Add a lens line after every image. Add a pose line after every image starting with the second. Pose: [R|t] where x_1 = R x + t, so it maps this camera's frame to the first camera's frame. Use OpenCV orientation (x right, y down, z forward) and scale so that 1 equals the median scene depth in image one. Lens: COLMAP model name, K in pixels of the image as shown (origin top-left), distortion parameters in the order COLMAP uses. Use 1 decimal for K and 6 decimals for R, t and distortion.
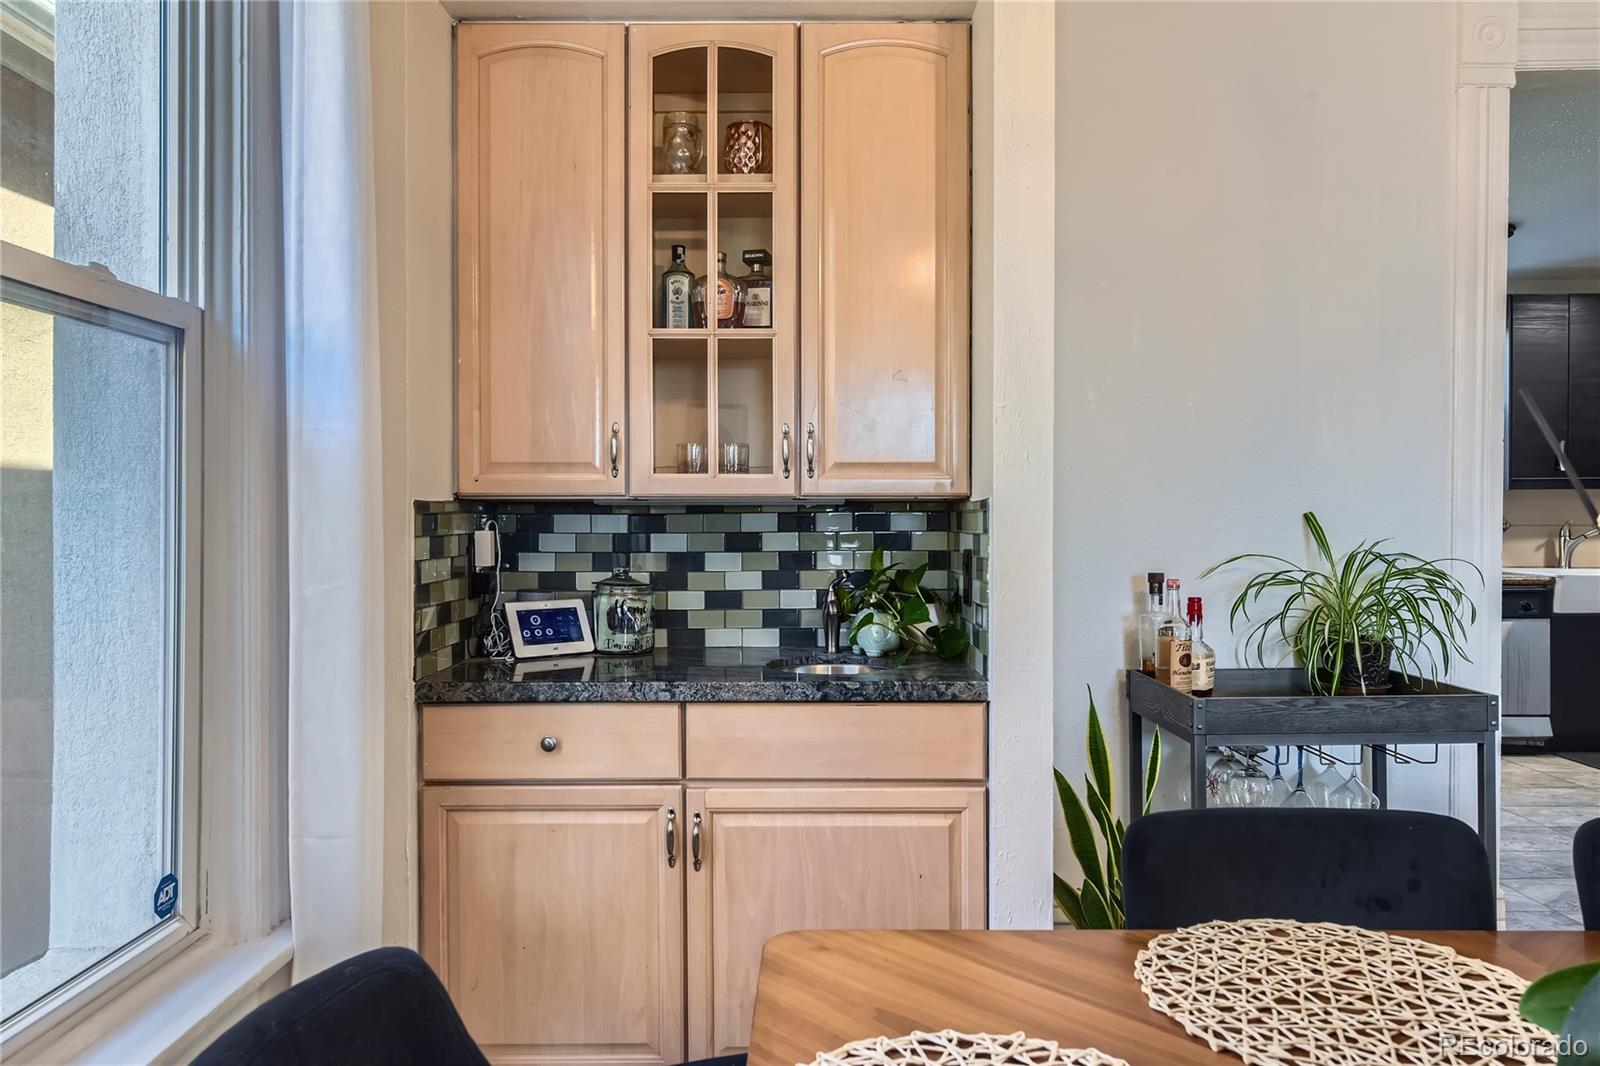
lens RADIAL K [[1059.4, 0, 801.9], [0, 1059.4, 530.4], [0, 0, 1]] dist [-0.006177, 0.005145]
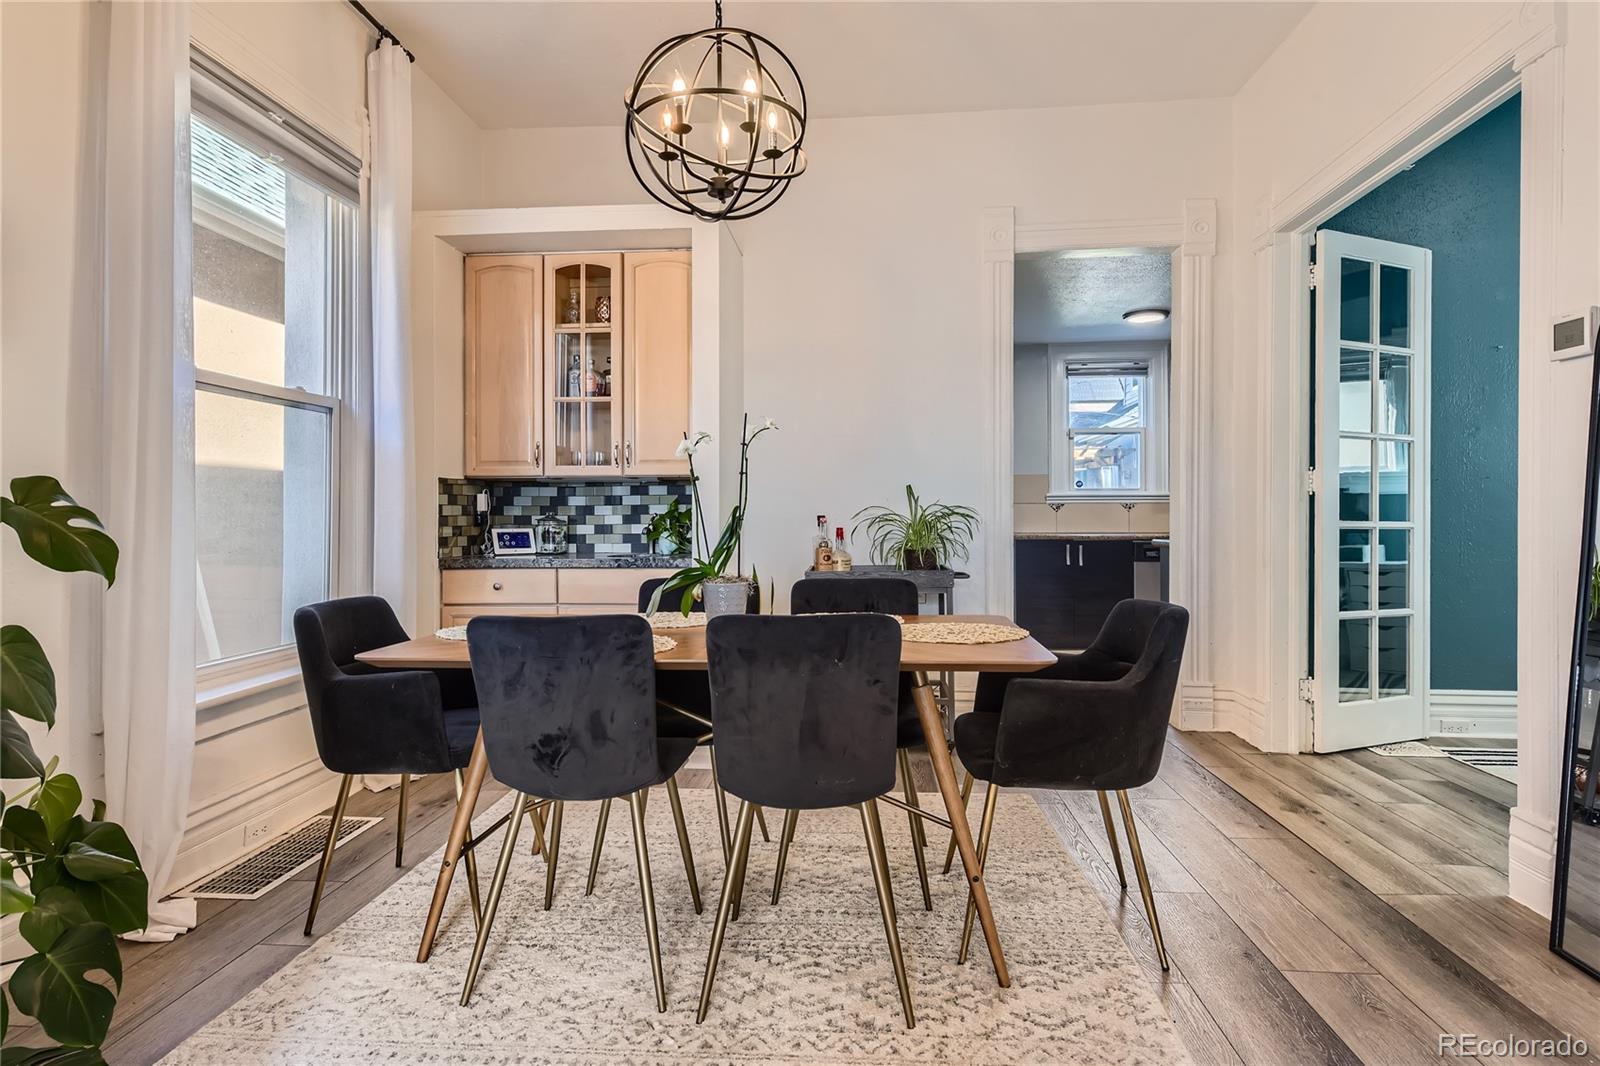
lens RADIAL K [[845.9, 0, 798.4], [0, 845.9, 516.4], [0, 0, 1]] dist [-0.003204, 0.000024]
pose [[0.997581, -0.002619, -0.069467, 0.427832], [0.002099, 0.999969, -0.007551, 0.057034], [0.069484, 0.007387, 0.997556, -0.603941]]
